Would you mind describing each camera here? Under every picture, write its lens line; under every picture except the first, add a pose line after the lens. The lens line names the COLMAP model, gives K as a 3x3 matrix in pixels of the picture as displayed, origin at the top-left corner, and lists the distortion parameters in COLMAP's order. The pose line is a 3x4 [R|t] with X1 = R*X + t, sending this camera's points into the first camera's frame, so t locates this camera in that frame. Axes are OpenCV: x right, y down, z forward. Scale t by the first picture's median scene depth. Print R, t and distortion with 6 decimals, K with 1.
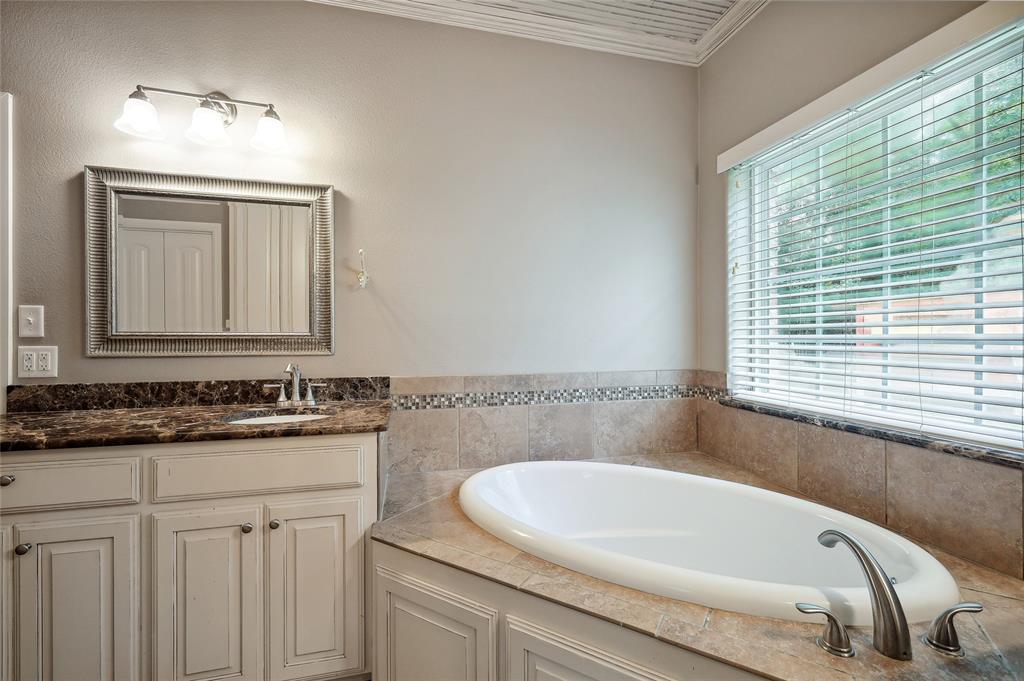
lens RADIAL K [[445.7, 0, 513.6], [0, 445.7, 339.0], [0, 0, 1]] dist [0.003331, 0.000384]
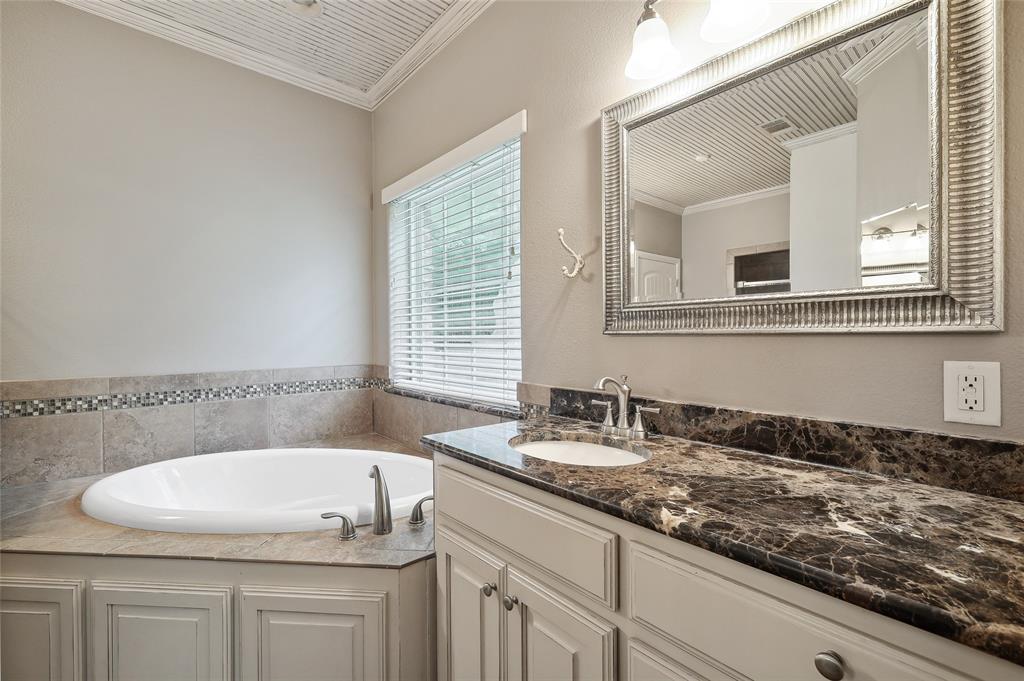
lens RADIAL K [[445.7, 0, 511.0], [0, 445.7, 341.8], [0, 0, 1]] dist [0.003331, 0.000384]
pose [[0.889956, -0.005009, 0.456019, 0.233871], [0.003673, 0.999986, 0.003816, 0.005300], [-0.456031, -0.001721, 0.889962, -0.279950]]
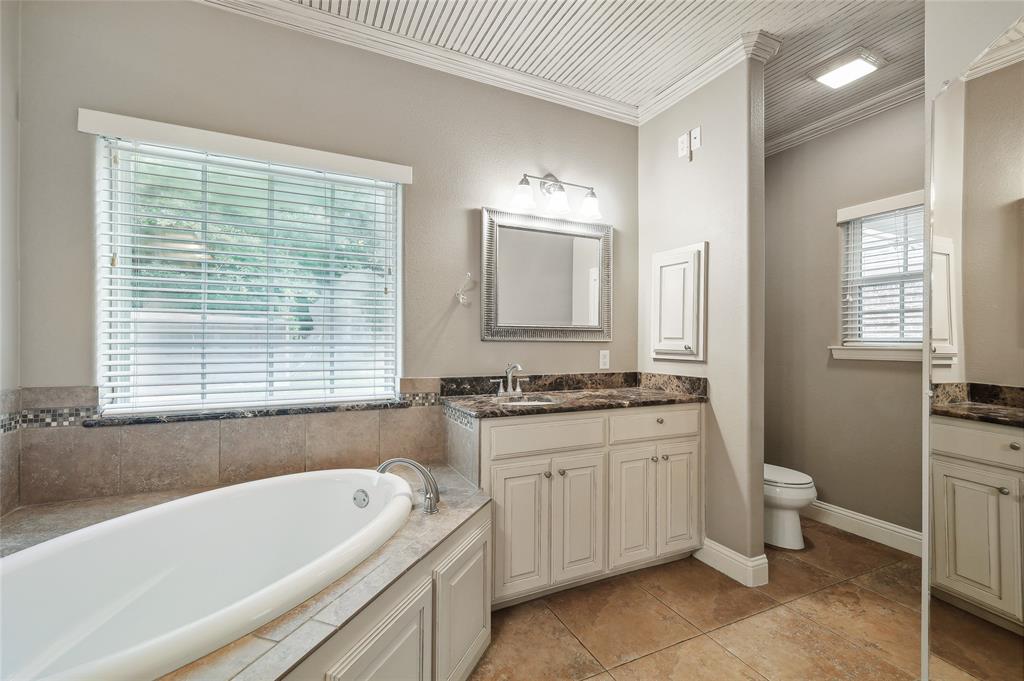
lens RADIAL K [[445.7, 0, 515.2], [0, 445.7, 339.5], [0, 0, 1]] dist [0.003331, 0.000384]
pose [[-0.206570, 0.003306, 0.978426, -0.509509], [0.002639, 0.999993, -0.002822, -0.003980], [-0.978428, 0.002000, -0.206578, 0.463966]]
